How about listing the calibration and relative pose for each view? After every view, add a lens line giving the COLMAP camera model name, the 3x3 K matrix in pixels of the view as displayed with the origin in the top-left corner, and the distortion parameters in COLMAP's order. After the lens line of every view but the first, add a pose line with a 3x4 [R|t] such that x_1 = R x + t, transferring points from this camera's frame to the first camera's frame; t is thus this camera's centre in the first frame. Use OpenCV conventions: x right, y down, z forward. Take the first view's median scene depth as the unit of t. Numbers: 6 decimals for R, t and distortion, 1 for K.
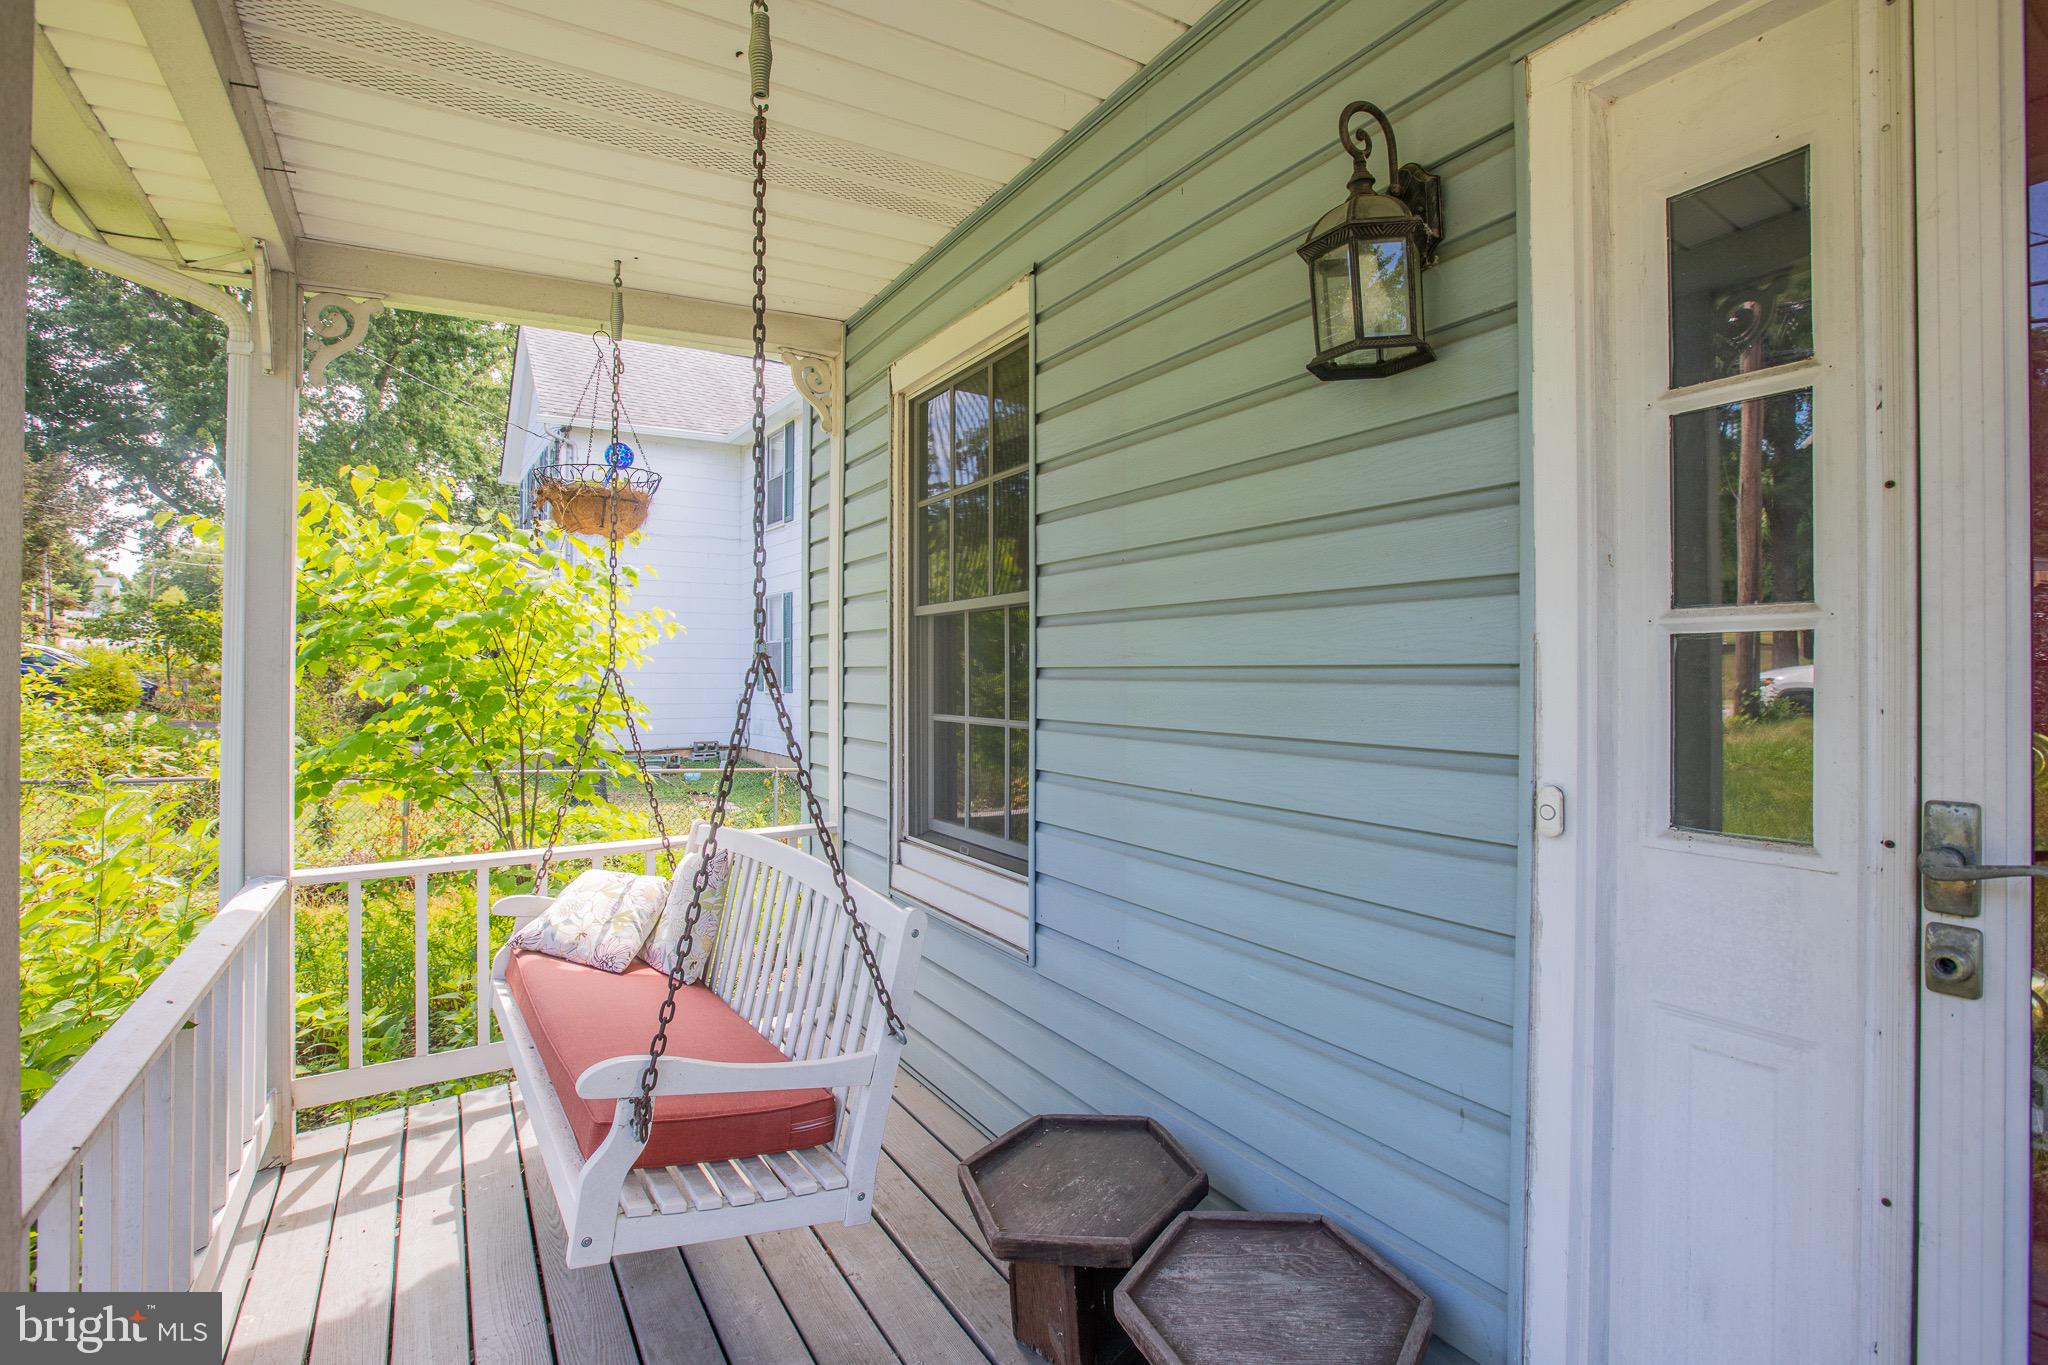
lens RADIAL K [[950.3, 0, 1028.4], [0, 950.3, 662.3], [0, 0, 1]] dist [-0.049184, 0.022379]
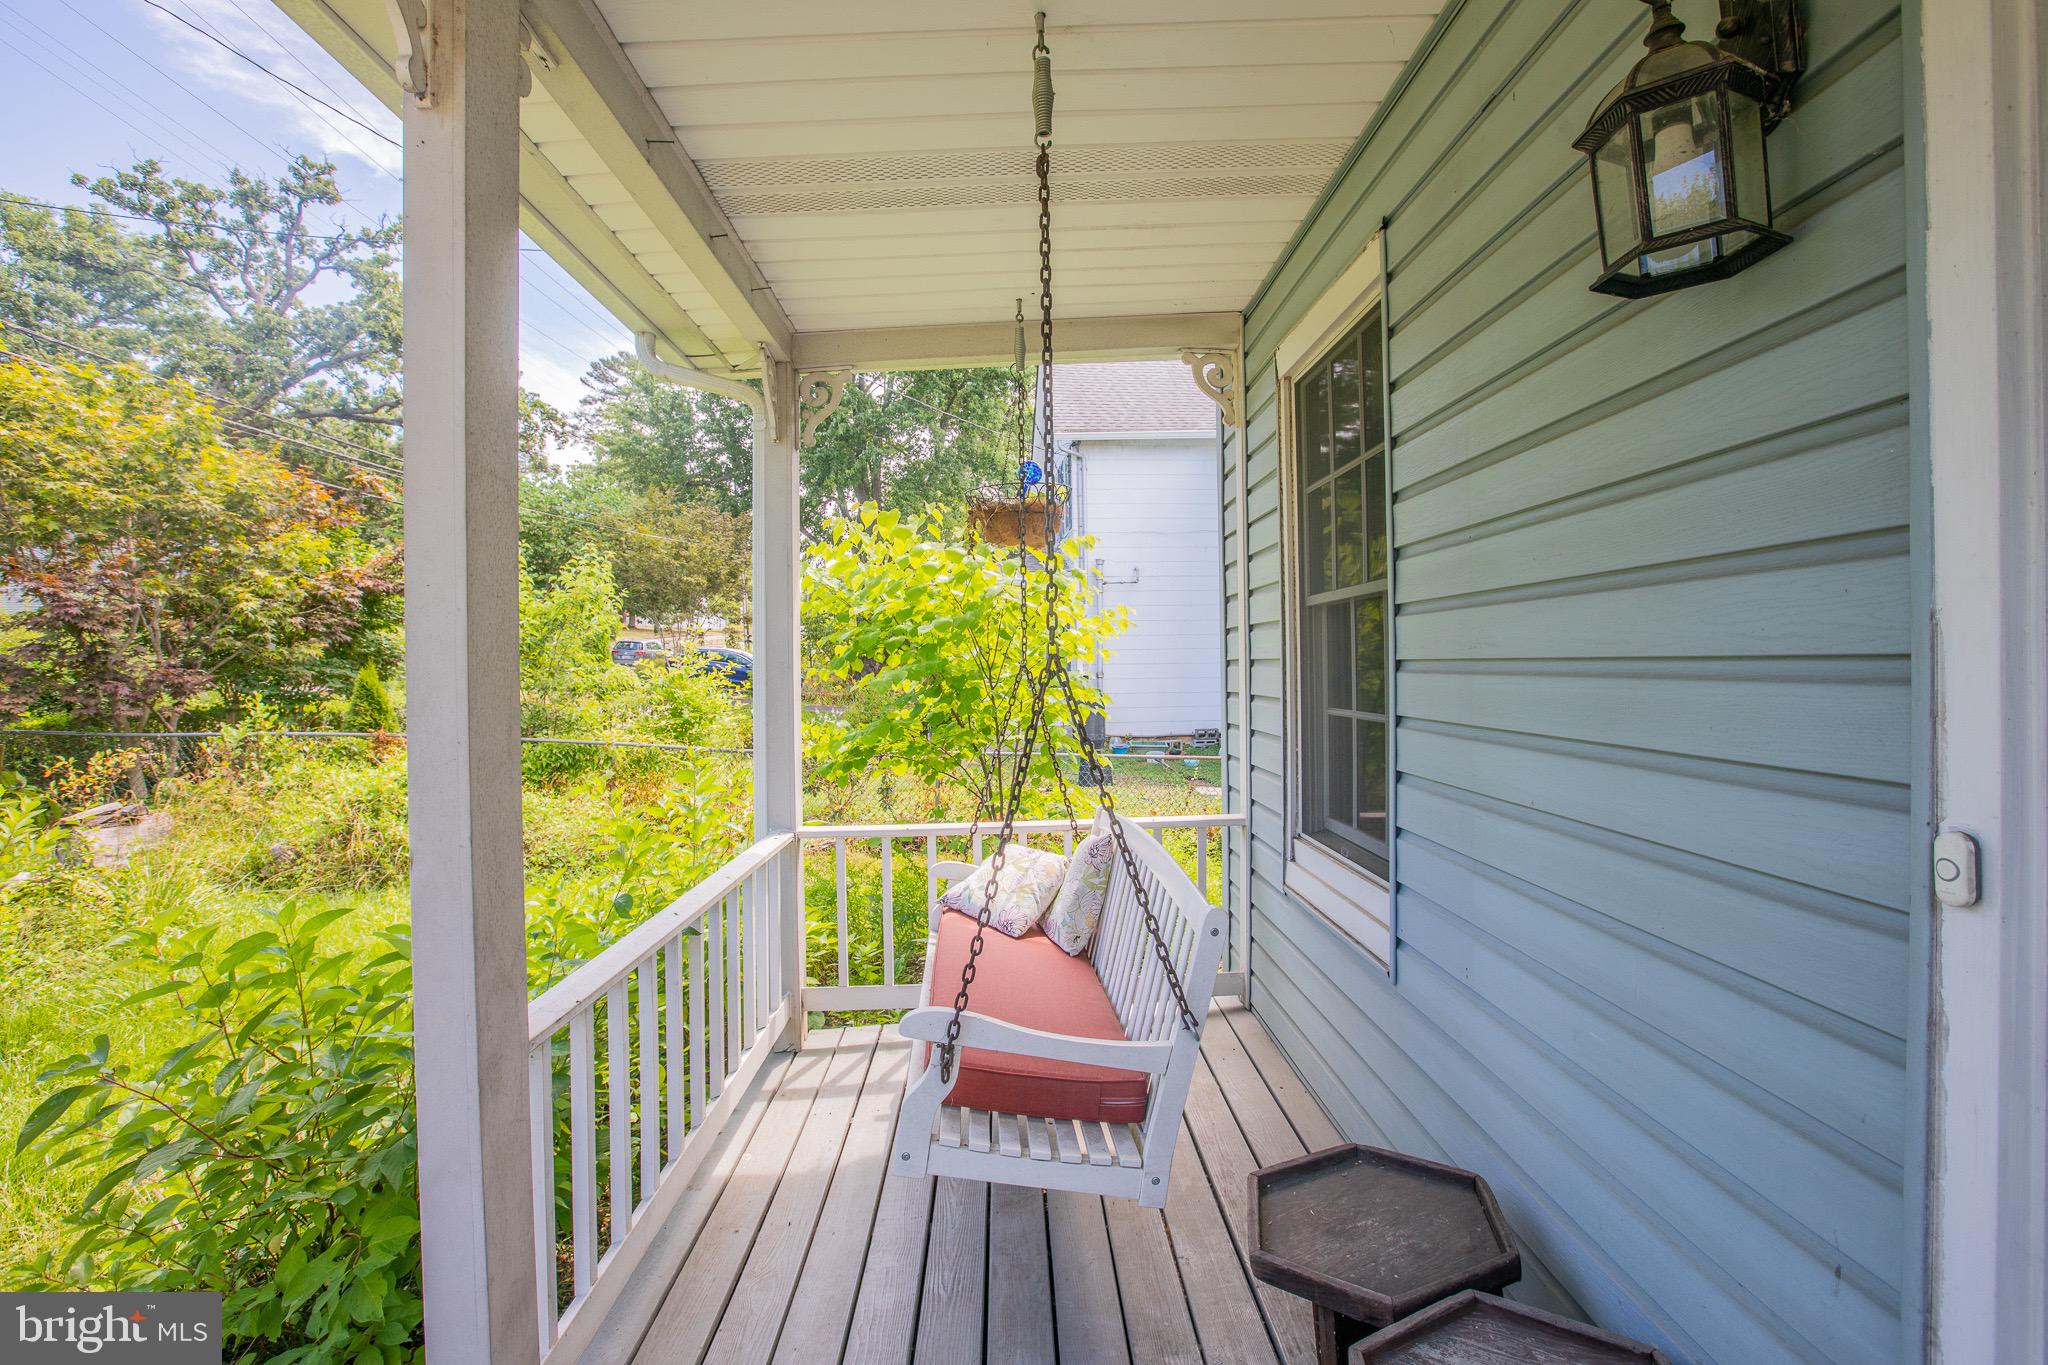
lens RADIAL K [[950.3, 0, 1028.4], [0, 950.3, 662.3], [0, 0, 1]] dist [-0.049184, 0.022379]
pose [[0.861178, -0.015310, -0.508074, 0.165043], [0.022023, 0.999732, 0.007203, -0.006356], [0.507827, -0.017393, 0.861284, 0.037526]]
